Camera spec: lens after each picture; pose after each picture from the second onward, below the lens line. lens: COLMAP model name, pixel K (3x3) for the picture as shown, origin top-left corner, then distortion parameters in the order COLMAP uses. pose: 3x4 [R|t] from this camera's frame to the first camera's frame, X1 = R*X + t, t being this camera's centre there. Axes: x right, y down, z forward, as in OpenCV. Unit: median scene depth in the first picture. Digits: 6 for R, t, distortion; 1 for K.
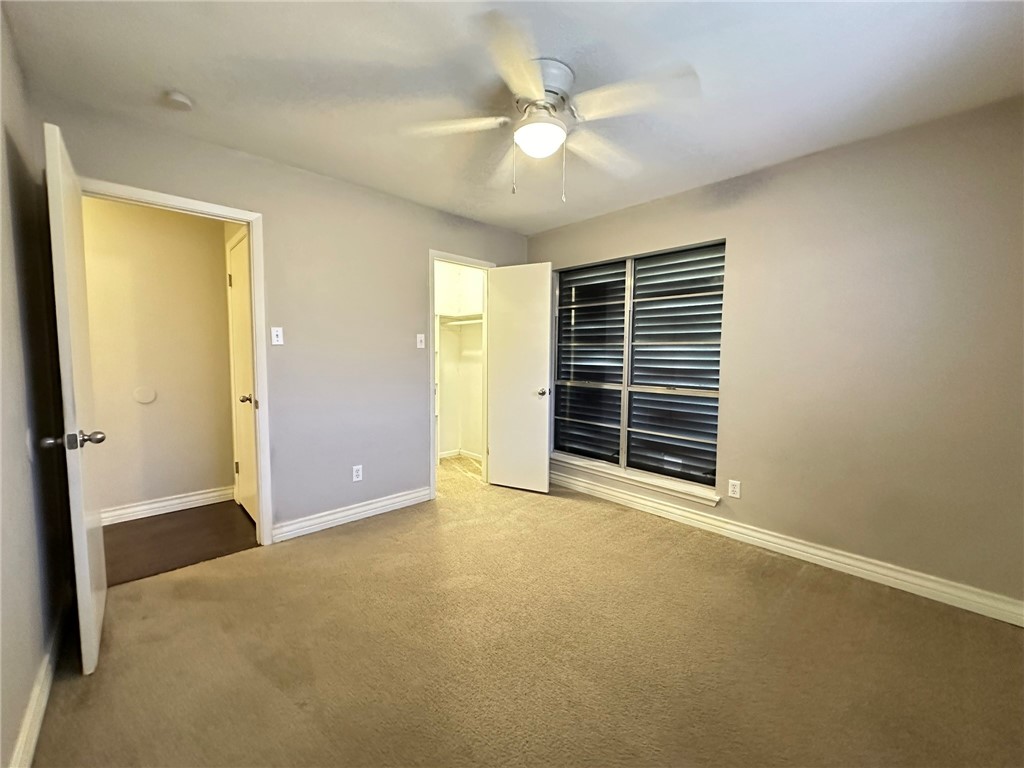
lens RADIAL K [[408.4, 0, 511.1], [0, 408.4, 382.8], [0, 0, 1]] dist [-0.001547, 0.000246]
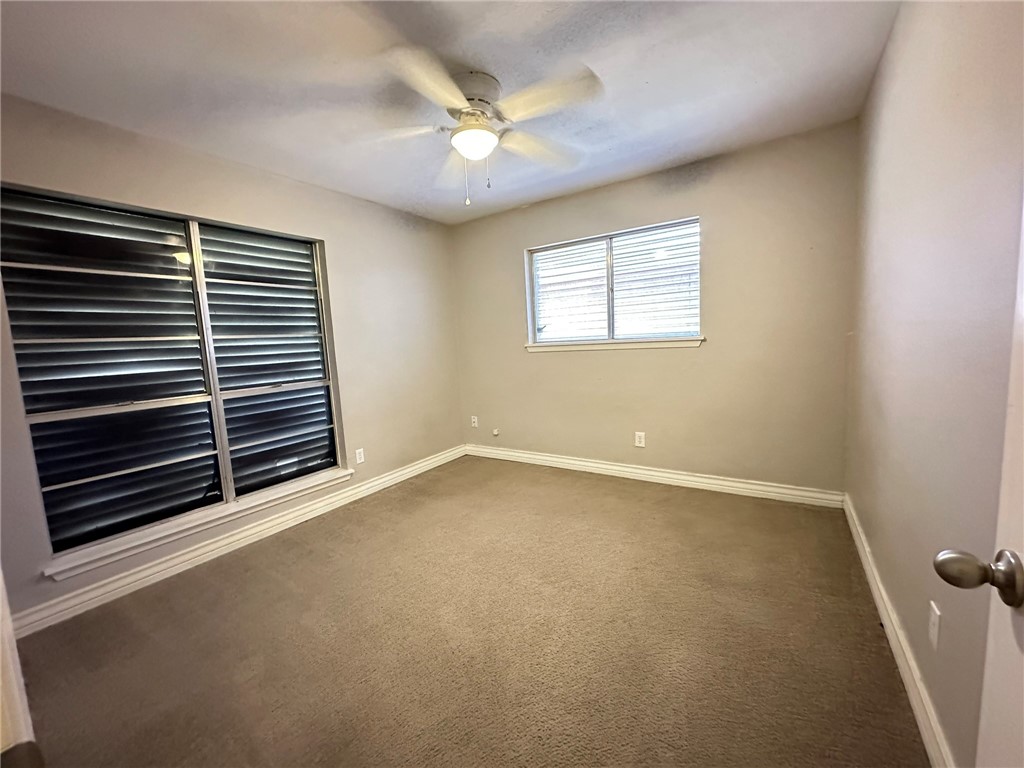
lens RADIAL K [[408.4, 0, 511.1], [0, 408.4, 382.8], [0, 0, 1]] dist [-0.001547, 0.000246]
pose [[-0.228161, -0.103067, 0.968153, -0.607839], [0.117322, 0.984225, 0.132427, -0.052299], [-0.966529, 0.143801, -0.212469, 0.689531]]
